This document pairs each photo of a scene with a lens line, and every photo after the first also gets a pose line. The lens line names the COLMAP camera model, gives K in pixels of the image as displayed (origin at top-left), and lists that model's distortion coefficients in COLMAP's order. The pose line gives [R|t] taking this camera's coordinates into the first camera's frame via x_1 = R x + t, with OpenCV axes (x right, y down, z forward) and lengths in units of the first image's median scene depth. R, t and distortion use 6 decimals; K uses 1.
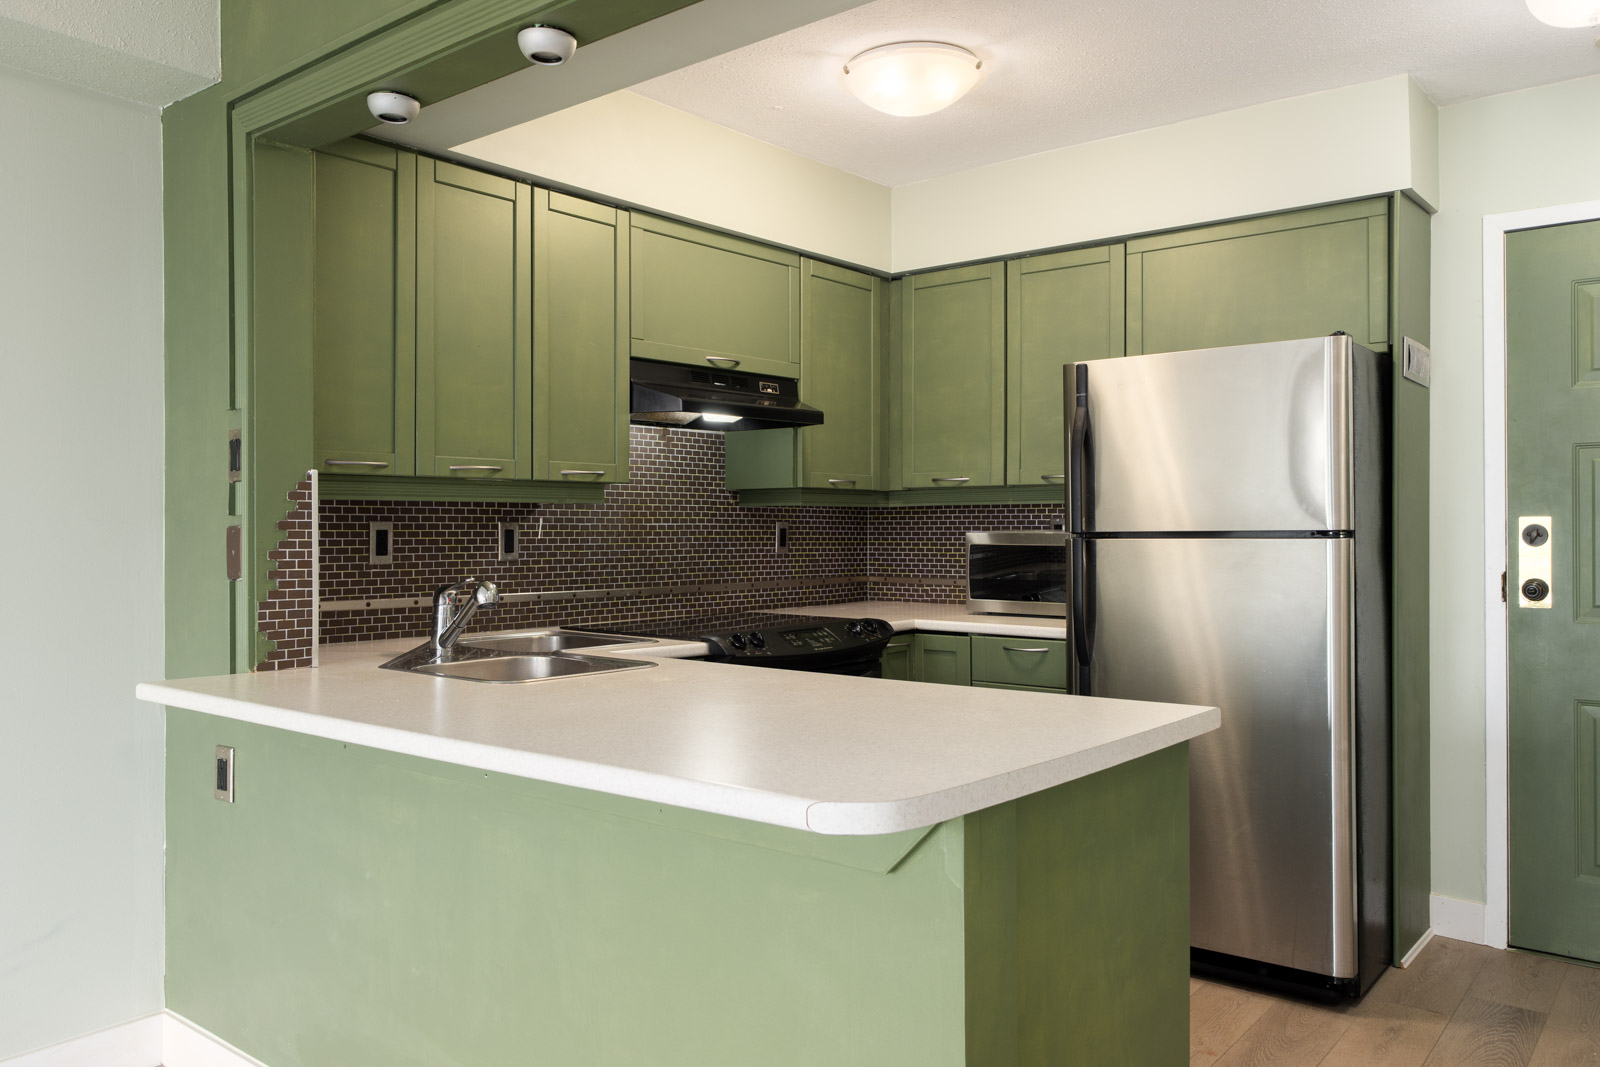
lens RADIAL K [[1140.7, 0, 795.9], [0, 1140.7, 522.1], [0, 0, 1]] dist [-0.064992, 0.004392]
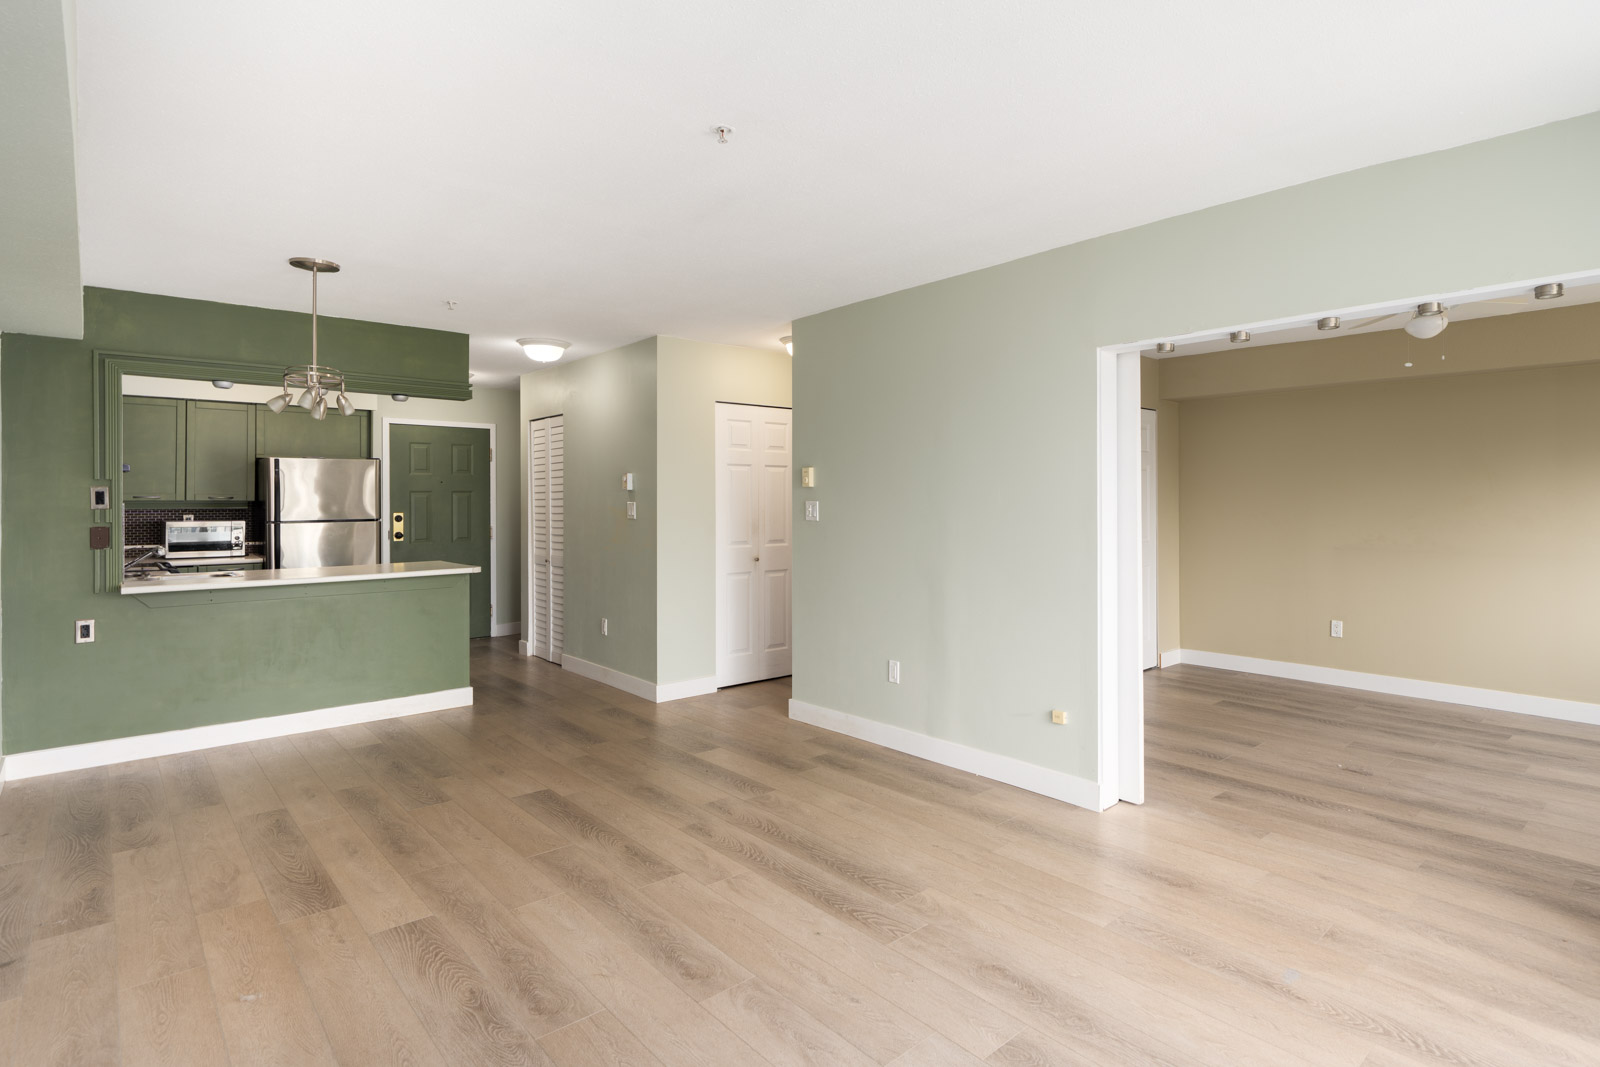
lens RADIAL K [[802.9, 0, 855.2], [0, 802.9, 508.9], [0, 0, 1]] dist [0.001378, 0.001718]
pose [[0.135620, -0.011455, 0.990695, -1.477933], [-0.004117, 0.999918, 0.012125, -0.048961], [-0.990752, -0.005723, 0.135562, -0.637143]]
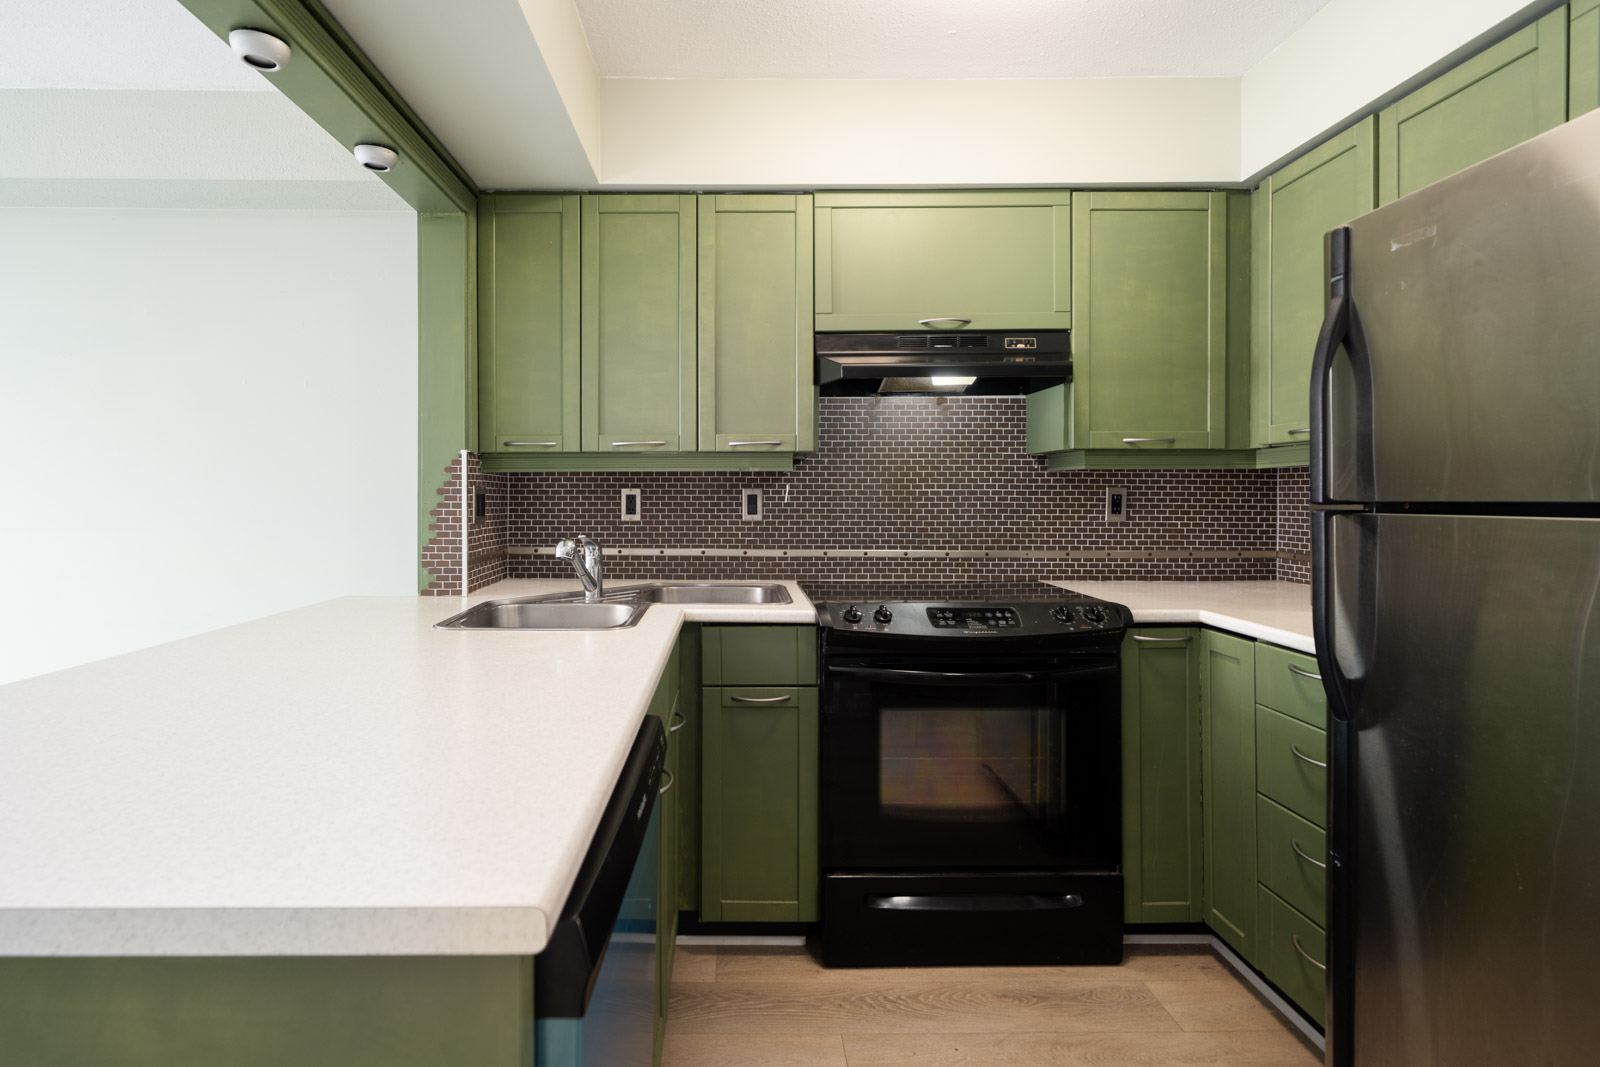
lens RADIAL K [[802.9, 0, 798.1], [0, 802.9, 493.5], [0, 0, 1]] dist [0.001378, 0.001718]
pose [[0.645949, 0.001491, -0.763379, 0.414323], [0.002661, 0.999988, 0.004204, 0.001892], [0.763376, -0.004747, 0.645937, 0.503448]]
